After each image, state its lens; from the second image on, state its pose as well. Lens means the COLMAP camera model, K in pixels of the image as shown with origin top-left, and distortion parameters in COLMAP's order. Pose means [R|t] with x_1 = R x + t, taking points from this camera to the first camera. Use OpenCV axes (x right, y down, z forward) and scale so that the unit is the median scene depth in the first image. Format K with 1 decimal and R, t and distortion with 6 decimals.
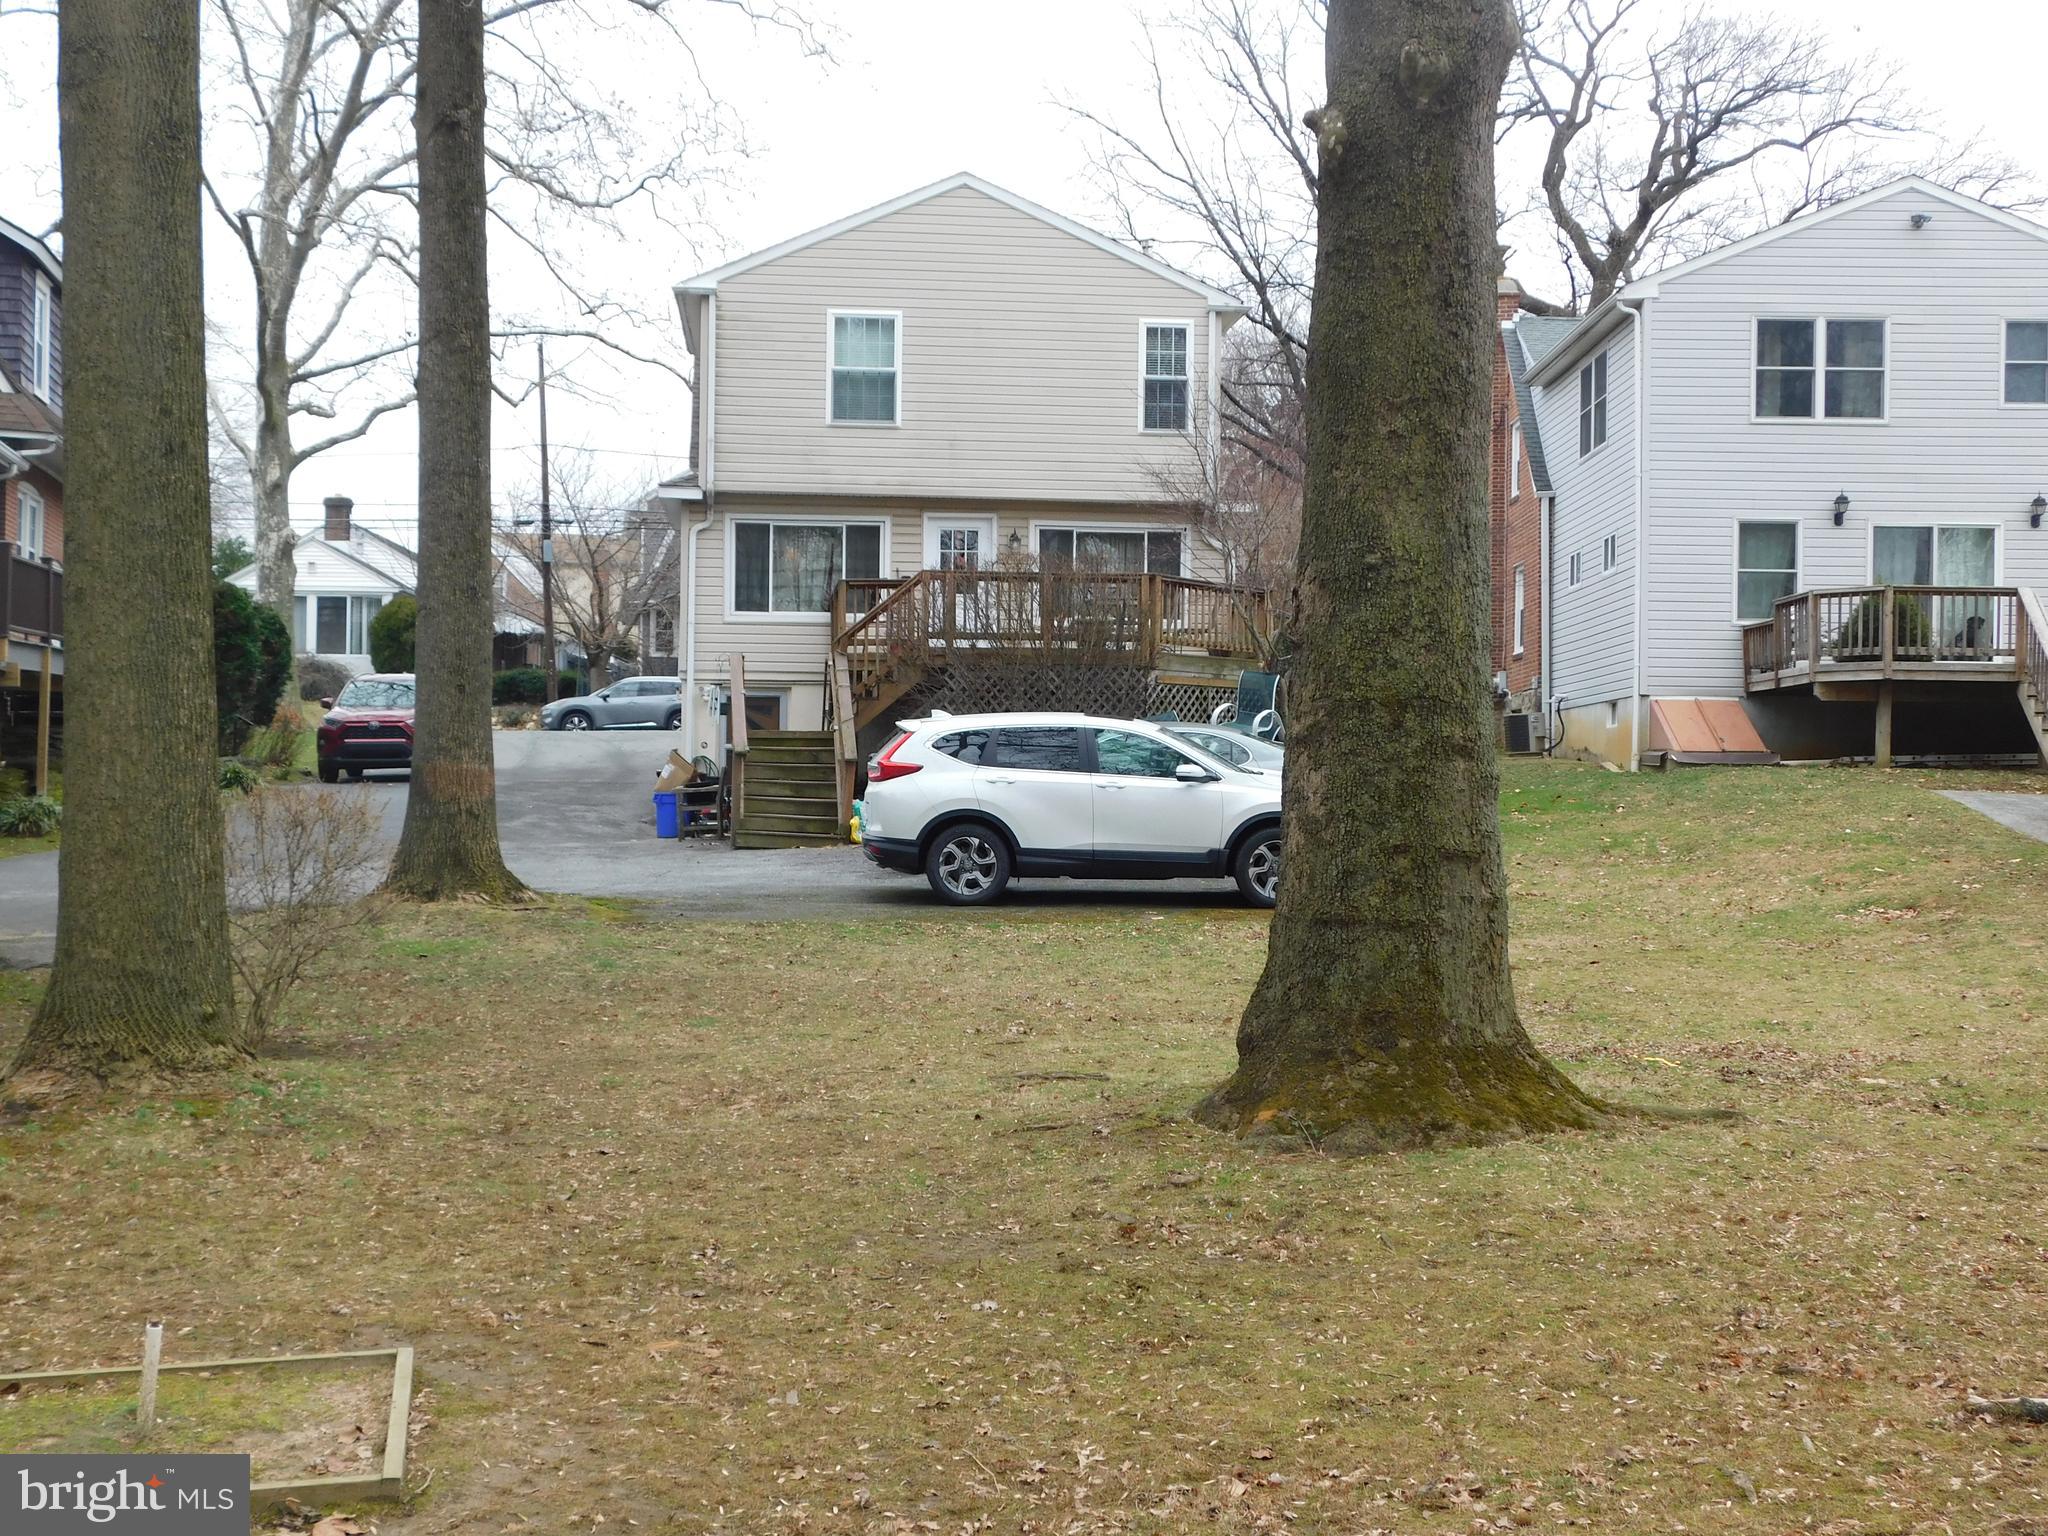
lens RADIAL K [[2397.5, 0, 1024.0], [0, 2397.5, 768.0], [0, 0, 1]] dist [-0.003293, 0.050310]
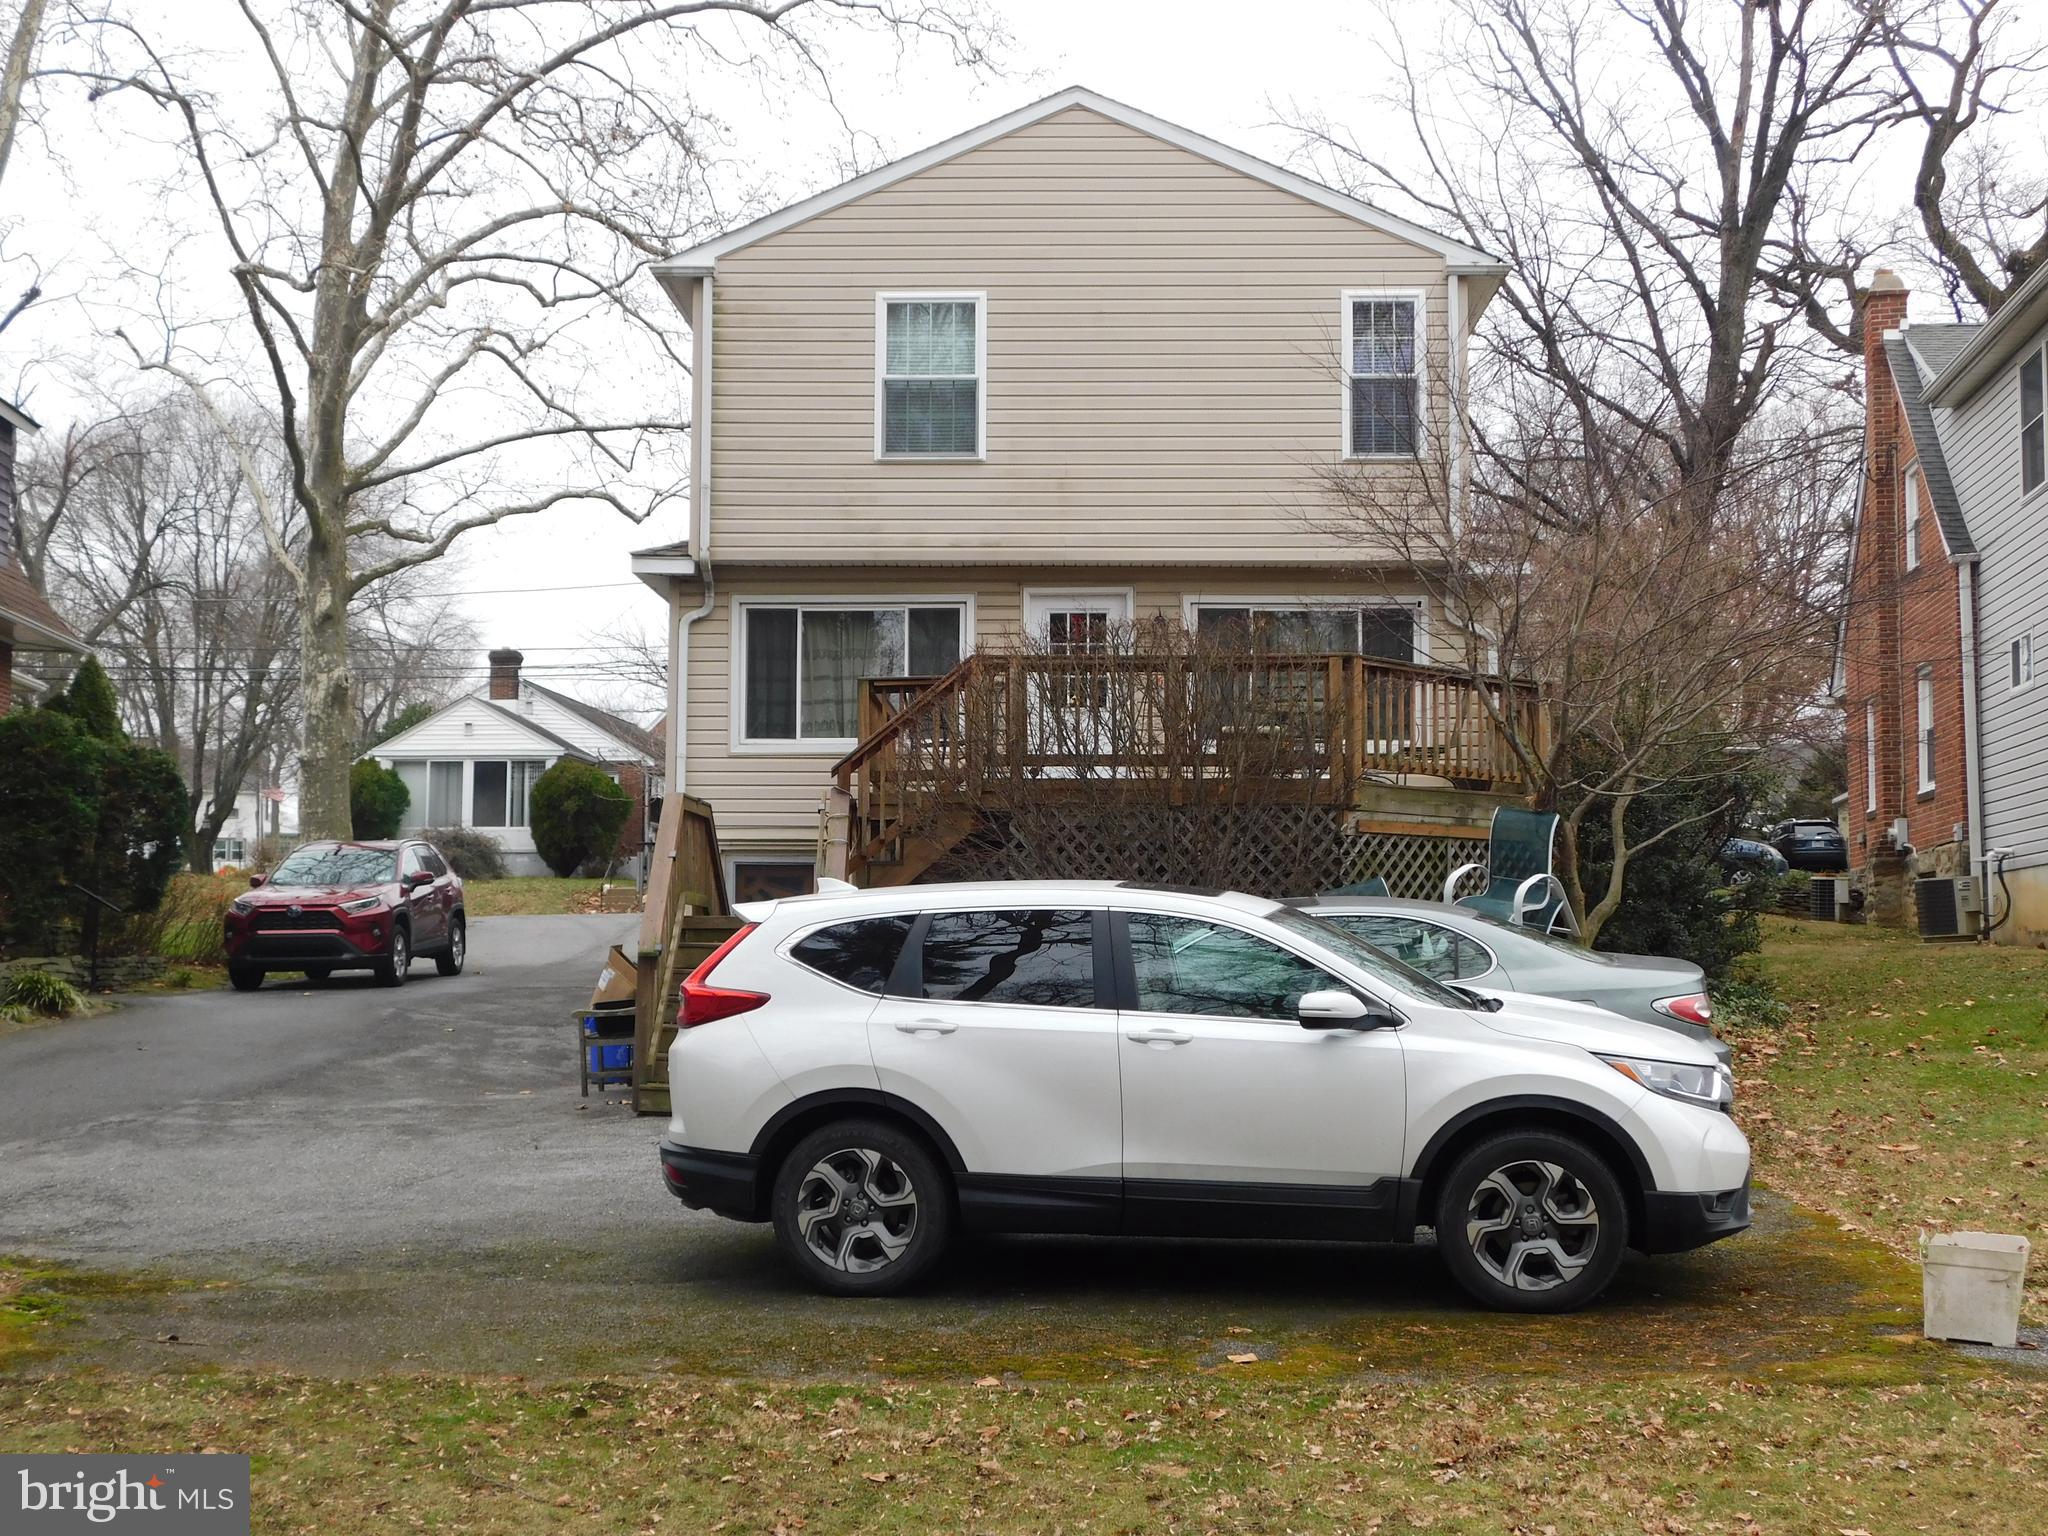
lens RADIAL K [[2397.5, 0, 1024.0], [0, 2397.5, 768.0], [0, 0, 1]] dist [-0.003293, 0.050310]
pose [[0.991406, -0.016781, -0.129741, 0.044806], [0.007310, 0.997295, -0.073132, -0.006812], [0.130617, 0.071555, 0.988847, 0.338629]]
